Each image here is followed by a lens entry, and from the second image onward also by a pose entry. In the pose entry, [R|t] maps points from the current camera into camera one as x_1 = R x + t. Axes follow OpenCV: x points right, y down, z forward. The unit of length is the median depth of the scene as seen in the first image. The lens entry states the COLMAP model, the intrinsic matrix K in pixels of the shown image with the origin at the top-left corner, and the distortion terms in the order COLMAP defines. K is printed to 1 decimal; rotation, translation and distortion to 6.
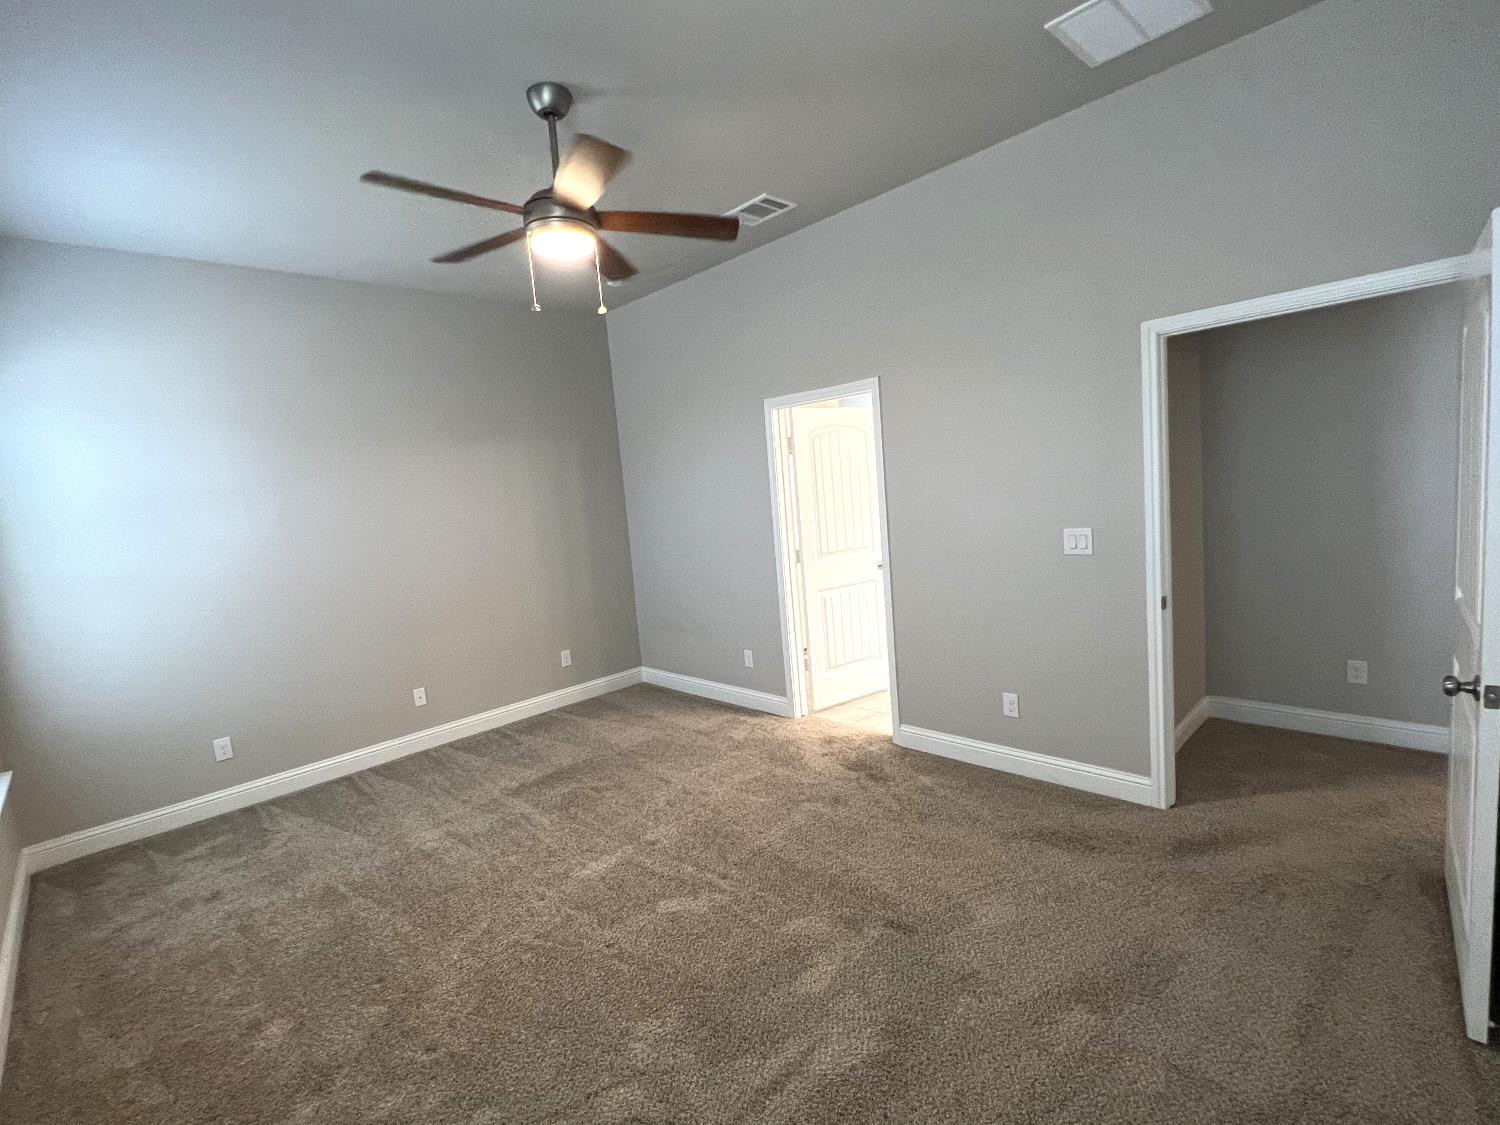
lens RADIAL K [[692.1, 0, 742.3], [0, 692.1, 558.1], [0, 0, 1]] dist [-0.000702, -0.000523]
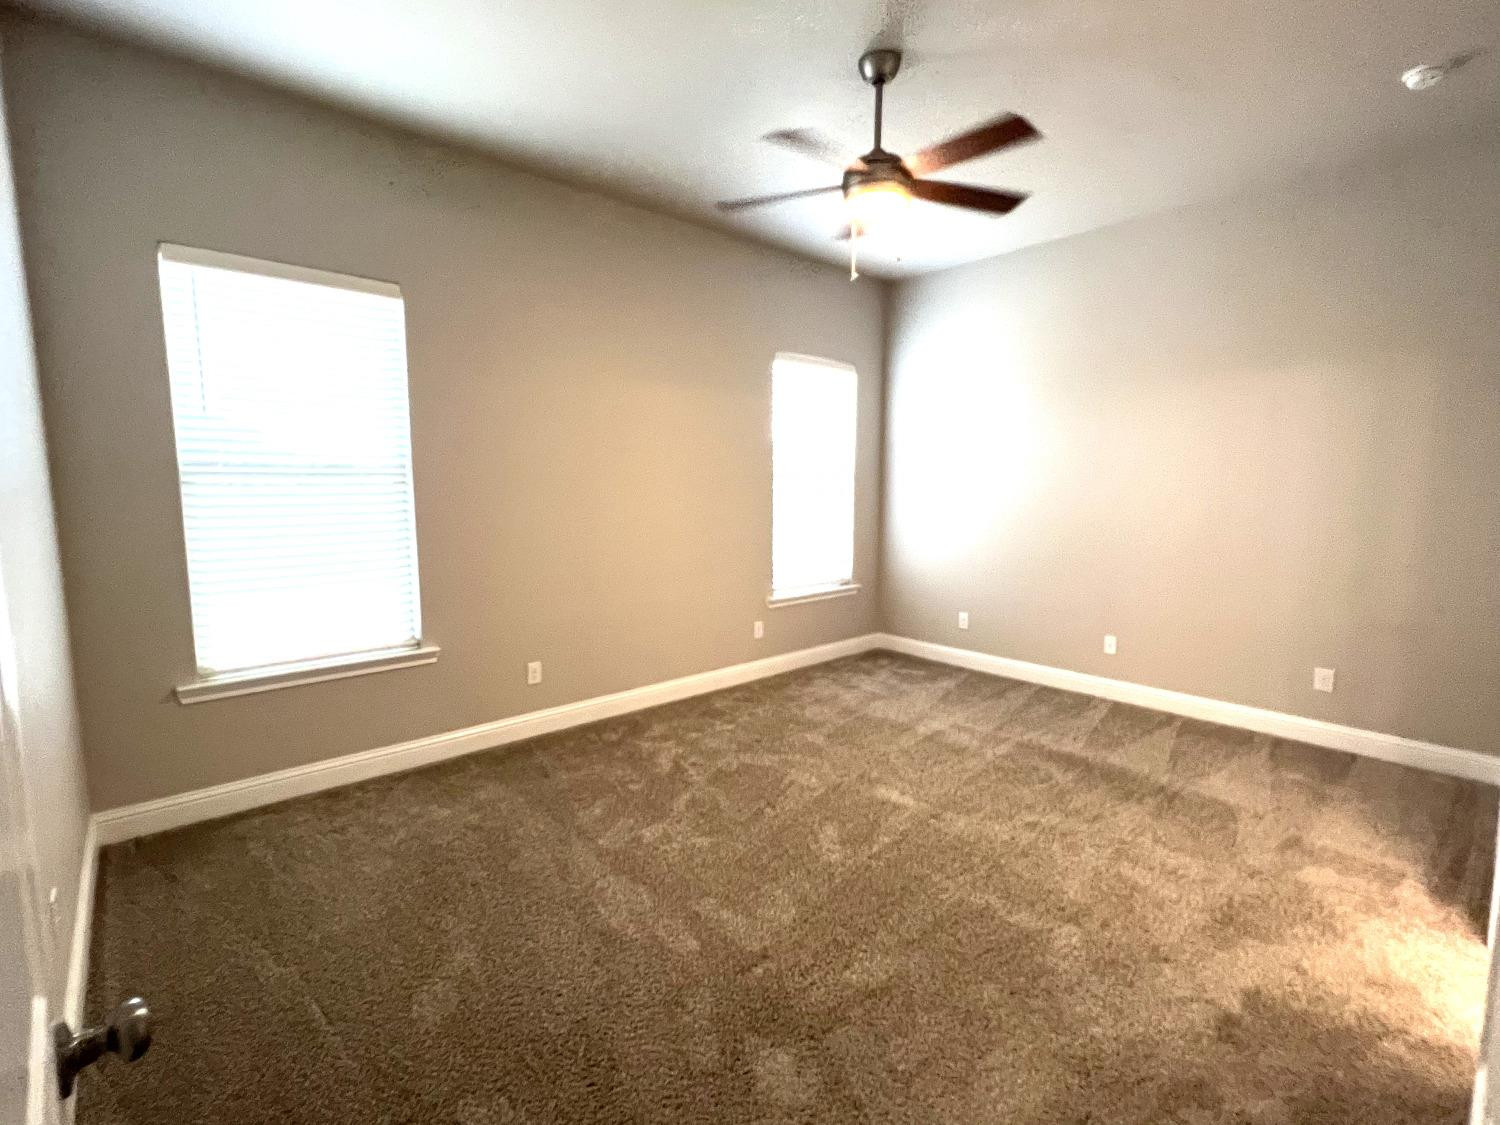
lens RADIAL K [[692.1, 0, 743.3], [0, 692.1, 567.0], [0, 0, 1]] dist [-0.000702, -0.000523]
pose [[-0.051697, 0.205717, -0.977245, 0.585987], [-0.099536, 0.972620, 0.210009, -0.072489], [0.993690, 0.108128, -0.029805, 0.585210]]
